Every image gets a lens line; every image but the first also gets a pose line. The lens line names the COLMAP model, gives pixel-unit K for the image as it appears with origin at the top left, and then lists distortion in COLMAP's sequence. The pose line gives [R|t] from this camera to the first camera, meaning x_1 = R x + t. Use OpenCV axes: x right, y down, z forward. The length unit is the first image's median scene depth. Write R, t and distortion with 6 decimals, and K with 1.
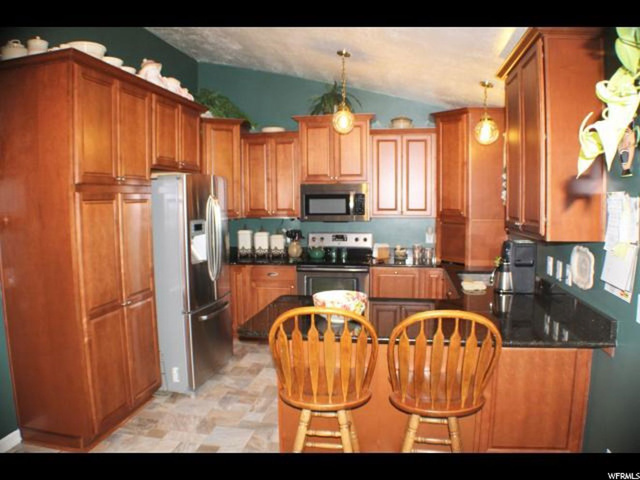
lens RADIAL K [[489.7, 0, 316.4], [0, 489.7, 244.4], [0, 0, 1]] dist [-0.163266, 0.019555]
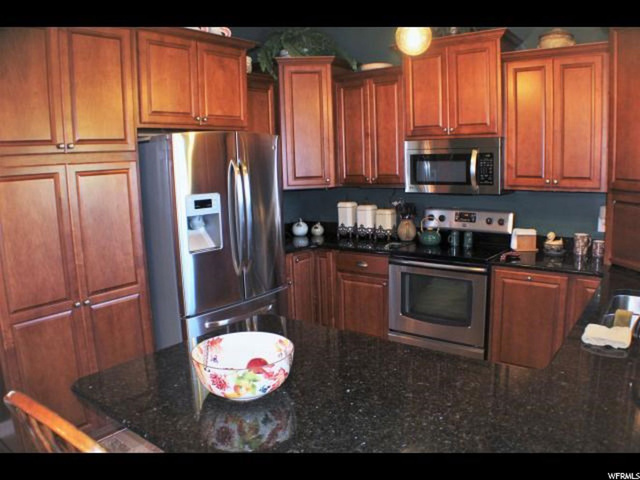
lens RADIAL K [[510.9, 0, 318.7], [0, 510.9, 241.3], [0, 0, 1]] dist [-0.163635, 0.046600]
pose [[0.886540, 0.056718, -0.459162, 0.210376], [-0.022178, 0.996526, 0.080274, -0.035120], [0.462120, -0.060982, 0.884718, 0.299993]]
